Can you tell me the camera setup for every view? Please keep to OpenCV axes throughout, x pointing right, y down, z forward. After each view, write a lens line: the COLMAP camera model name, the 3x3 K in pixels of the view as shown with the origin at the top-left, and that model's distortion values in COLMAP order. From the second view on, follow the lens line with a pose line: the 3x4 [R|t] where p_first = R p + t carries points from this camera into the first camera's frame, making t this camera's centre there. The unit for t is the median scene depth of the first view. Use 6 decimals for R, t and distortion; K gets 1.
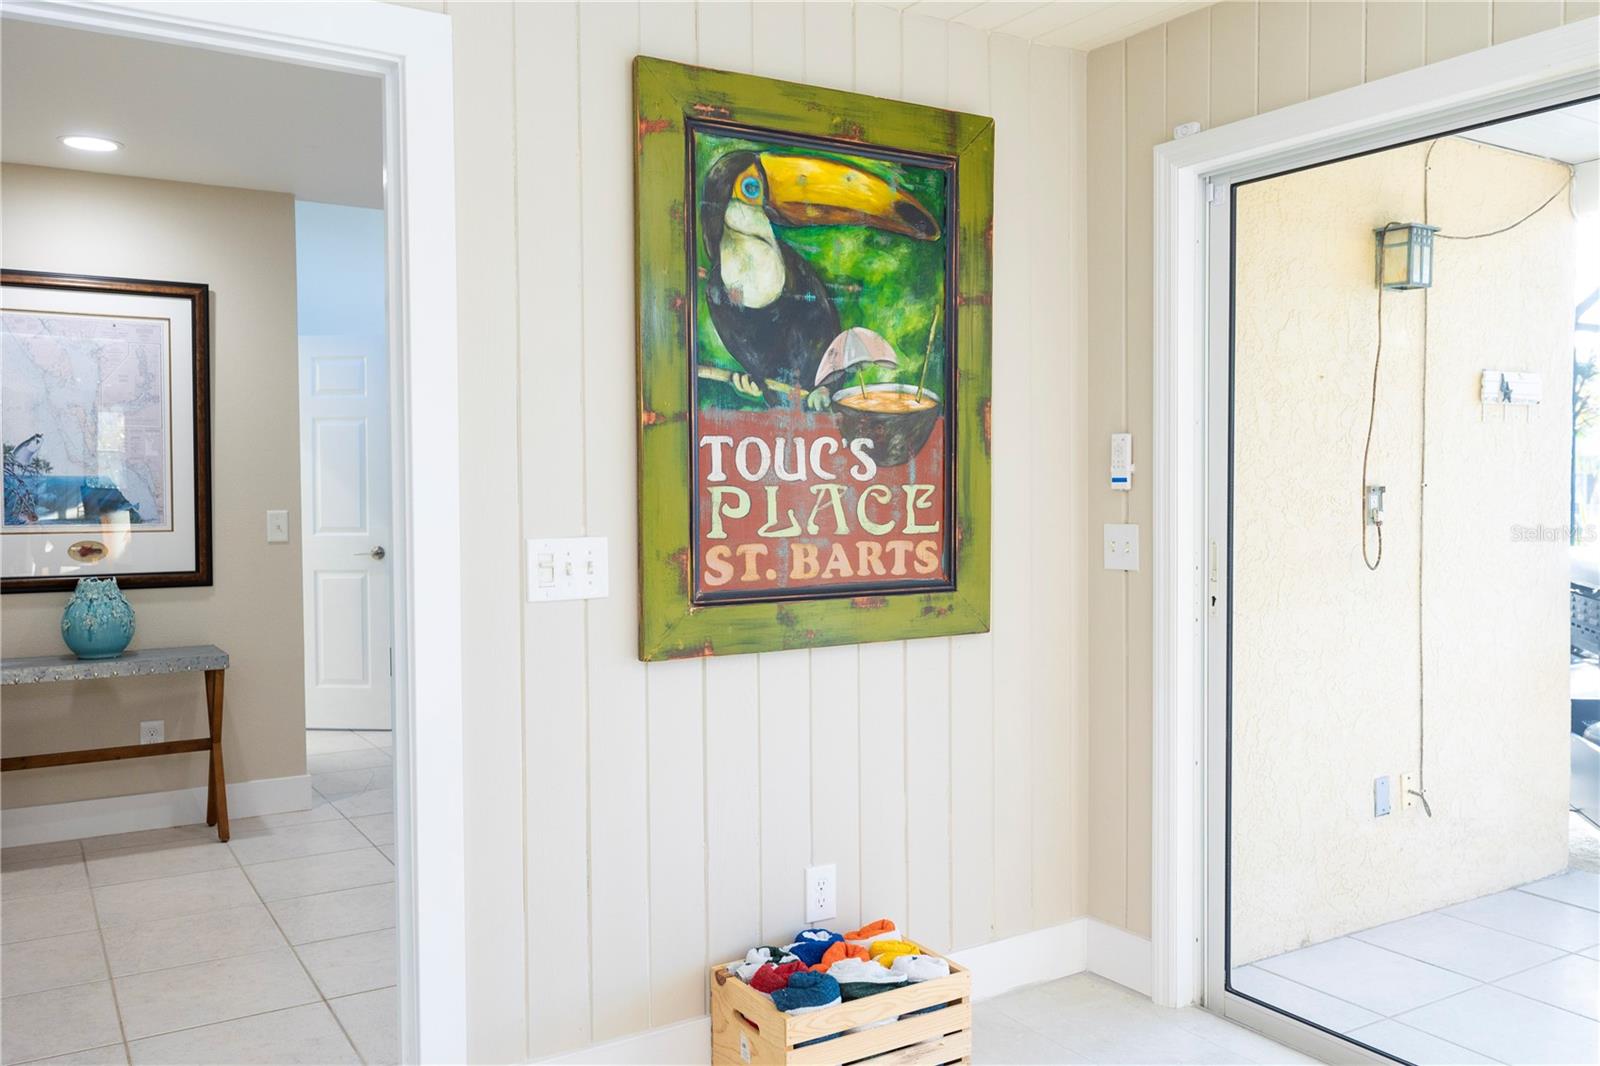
lens RADIAL K [[1299.8, 0, 805.9], [0, 1299.8, 528.4], [0, 0, 1]] dist [-0.007278, -0.008410]
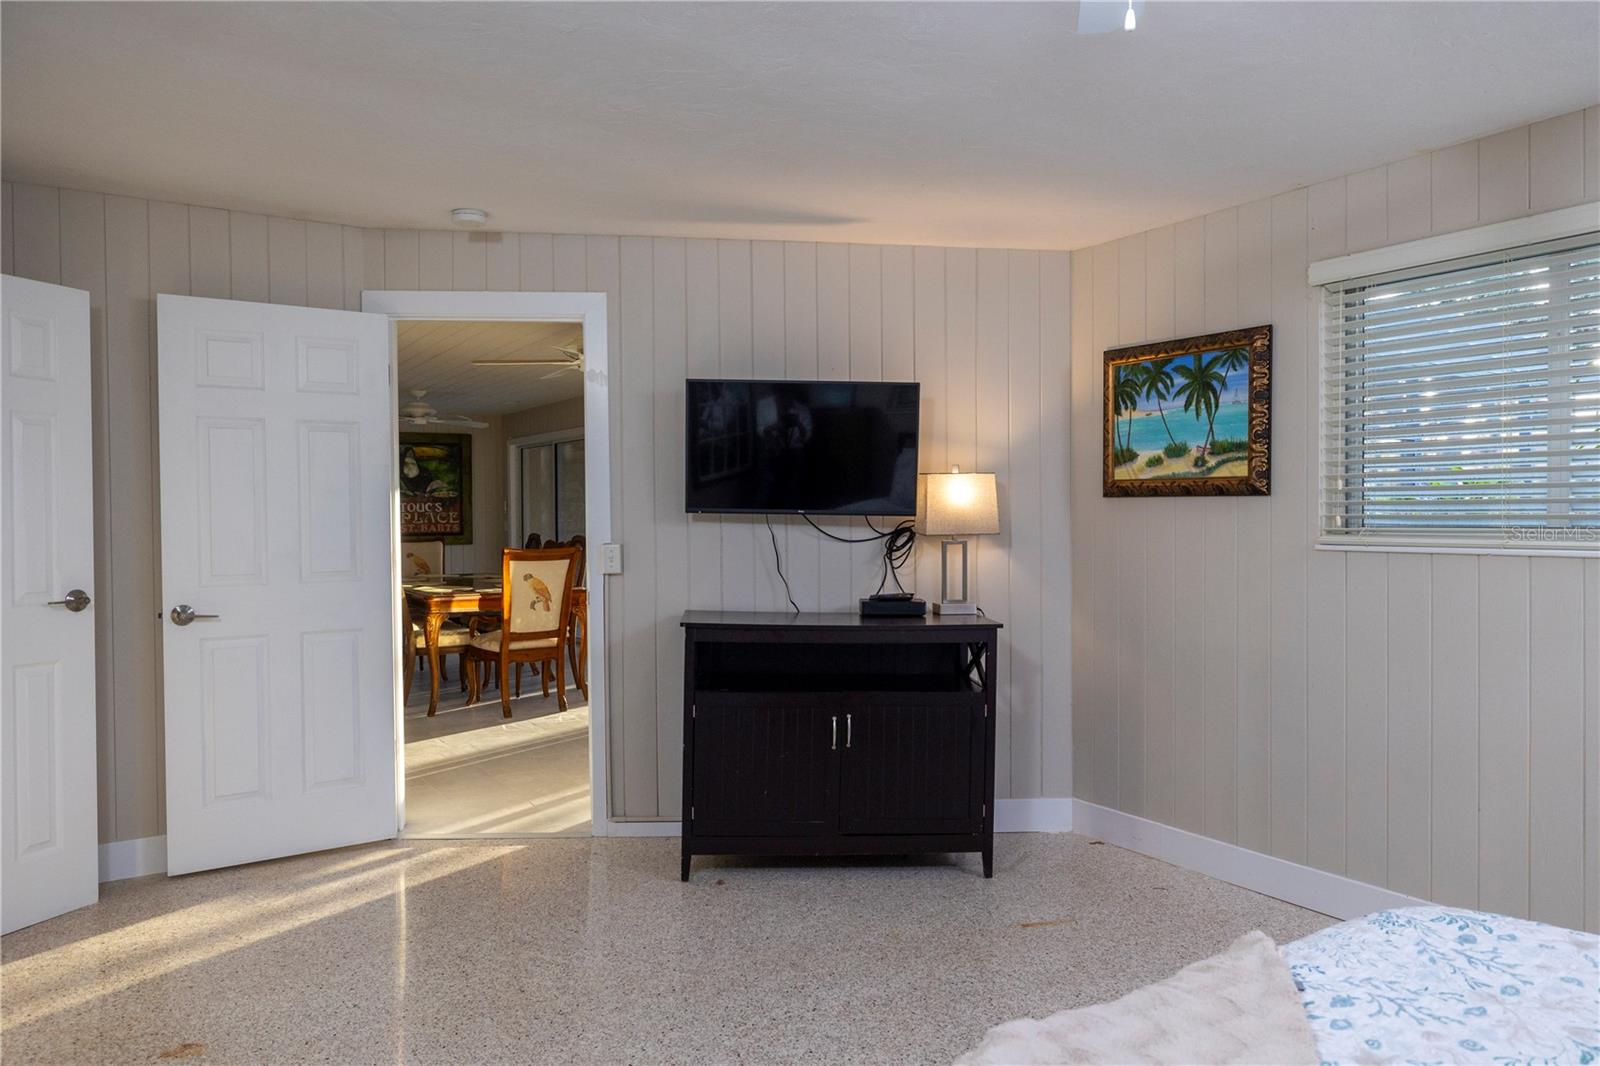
lens RADIAL K [[1044.7, 0, 801.4], [0, 1044.7, 533.2], [0, 0, 1]] dist [-0.001144, -0.000286]
pose [[0.999021, -0.004397, 0.044024, 1.197345], [0.004882, 0.999928, -0.010931, 0.091147], [-0.043972, 0.011136, 0.998971, -2.888173]]
